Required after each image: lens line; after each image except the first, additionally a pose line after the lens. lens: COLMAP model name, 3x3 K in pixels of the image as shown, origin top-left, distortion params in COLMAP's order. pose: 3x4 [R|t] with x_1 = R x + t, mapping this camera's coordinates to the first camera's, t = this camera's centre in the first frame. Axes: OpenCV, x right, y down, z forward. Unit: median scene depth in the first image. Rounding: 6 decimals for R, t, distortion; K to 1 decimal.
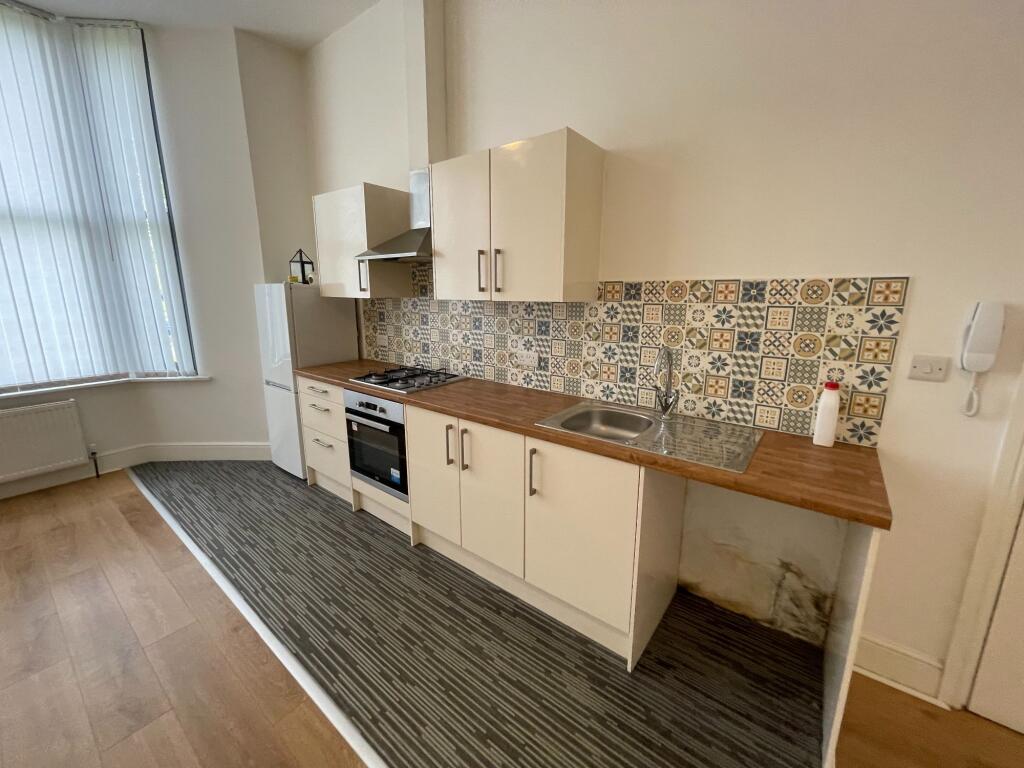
lens RADIAL K [[406.8, 0, 512.3], [0, 406.8, 378.2], [0, 0, 1]] dist [-0.010449, 0.000916]
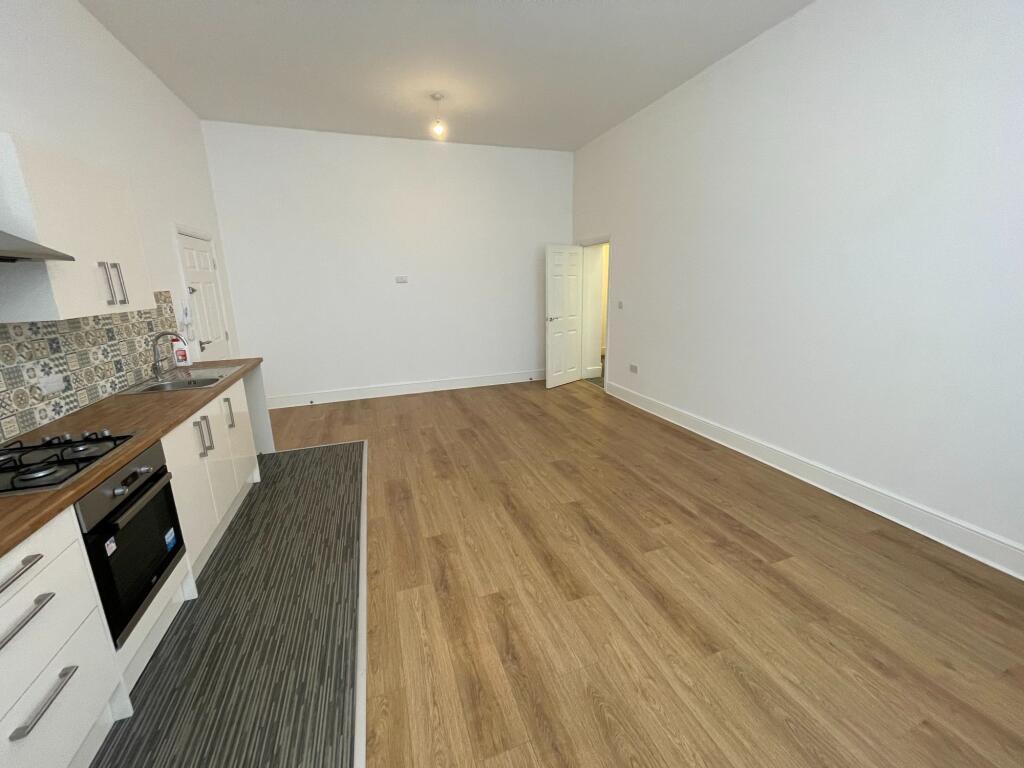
lens RADIAL K [[406.8, 0, 512.3], [0, 406.8, 378.2], [0, 0, 1]] dist [-0.010449, 0.000916]
pose [[-0.834569, -0.112376, 0.539320, -1.367453], [0.136173, 0.906515, 0.399609, -0.295886], [-0.533808, 0.406942, -0.741247, 1.219323]]
